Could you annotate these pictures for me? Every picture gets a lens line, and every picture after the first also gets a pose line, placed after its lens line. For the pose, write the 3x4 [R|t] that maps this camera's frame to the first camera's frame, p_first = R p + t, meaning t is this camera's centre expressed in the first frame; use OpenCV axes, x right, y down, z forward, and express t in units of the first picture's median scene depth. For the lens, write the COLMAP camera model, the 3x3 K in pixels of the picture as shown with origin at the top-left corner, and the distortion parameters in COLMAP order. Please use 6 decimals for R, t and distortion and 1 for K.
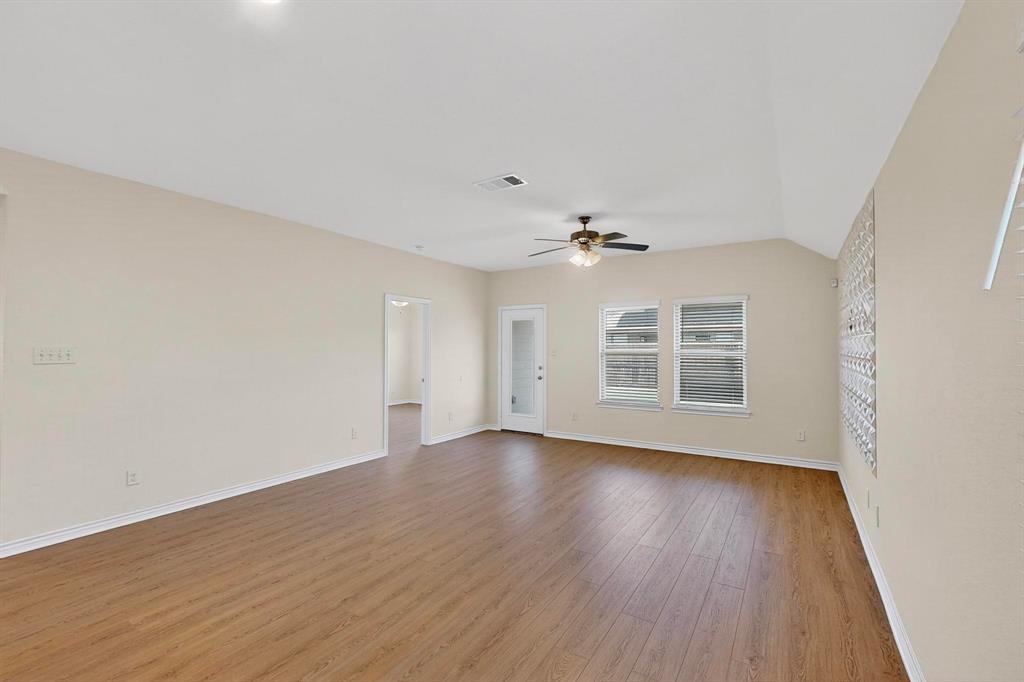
lens RADIAL K [[446.2, 0, 510.1], [0, 446.2, 336.0], [0, 0, 1]] dist [-0.002142, -0.000361]
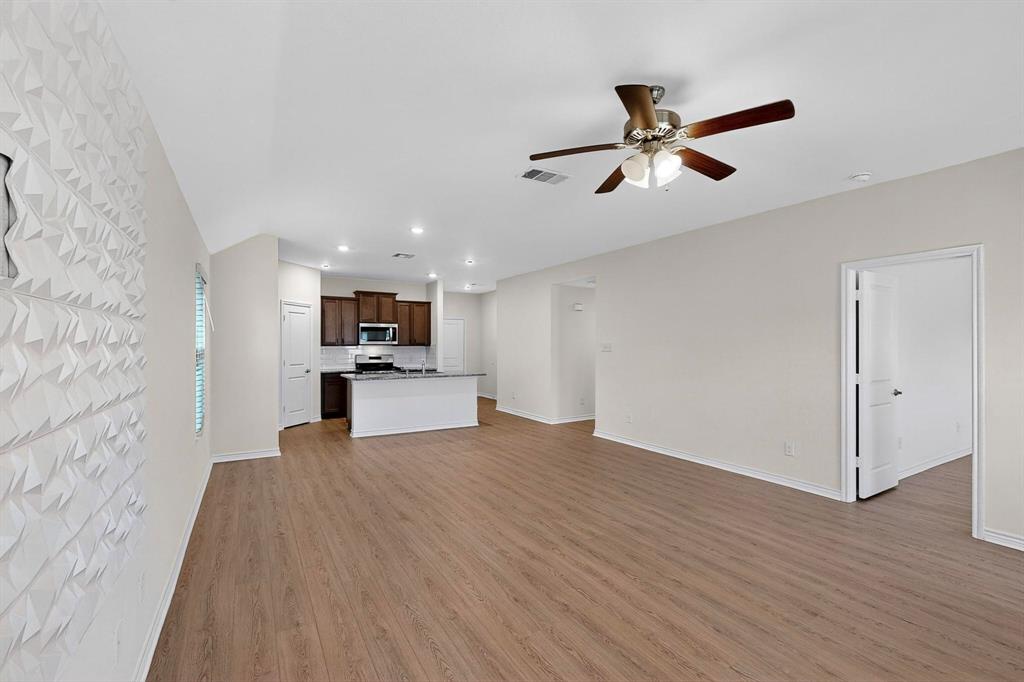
lens RADIAL K [[446.2, 0, 512.2], [0, 446.2, 344.9], [0, 0, 1]] dist [-0.002142, -0.000361]
pose [[-0.452773, 0.005425, -0.891609, 0.515065], [0.023210, 0.999714, -0.005704, 0.020623], [0.891323, -0.023277, -0.452770, 0.801792]]
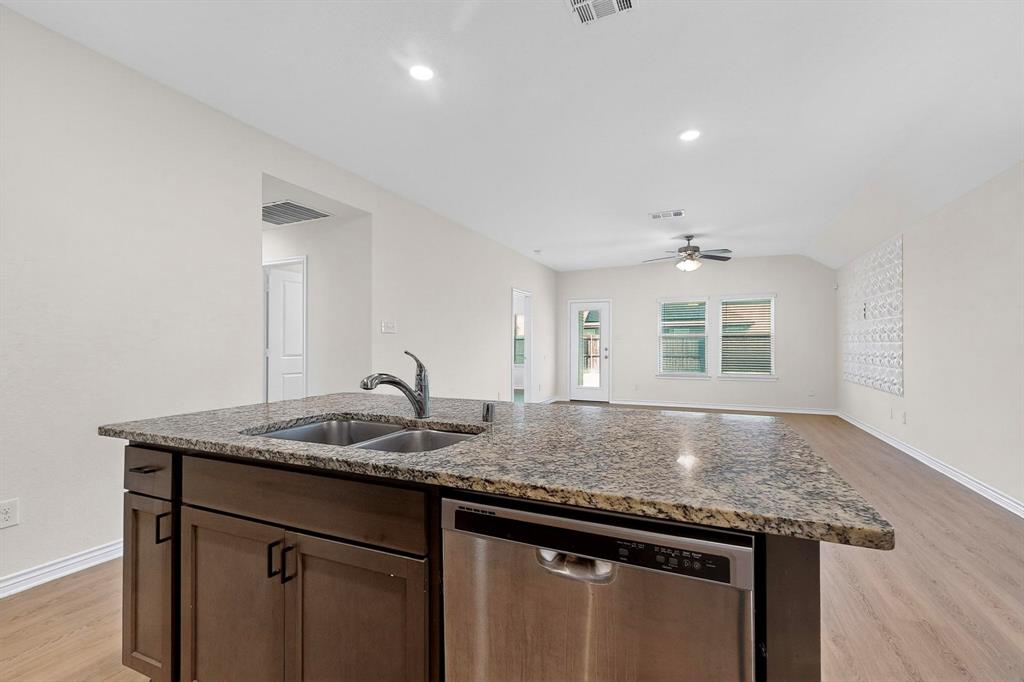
lens RADIAL K [[446.2, 0, 514.5], [0, 446.2, 340.3], [0, 0, 1]] dist [-0.002142, -0.000361]
pose [[0.988746, -0.000035, 0.149606, -0.594118], [-0.002578, 0.999847, 0.017273, 0.039588], [-0.149583, -0.017464, 0.988595, -0.317789]]
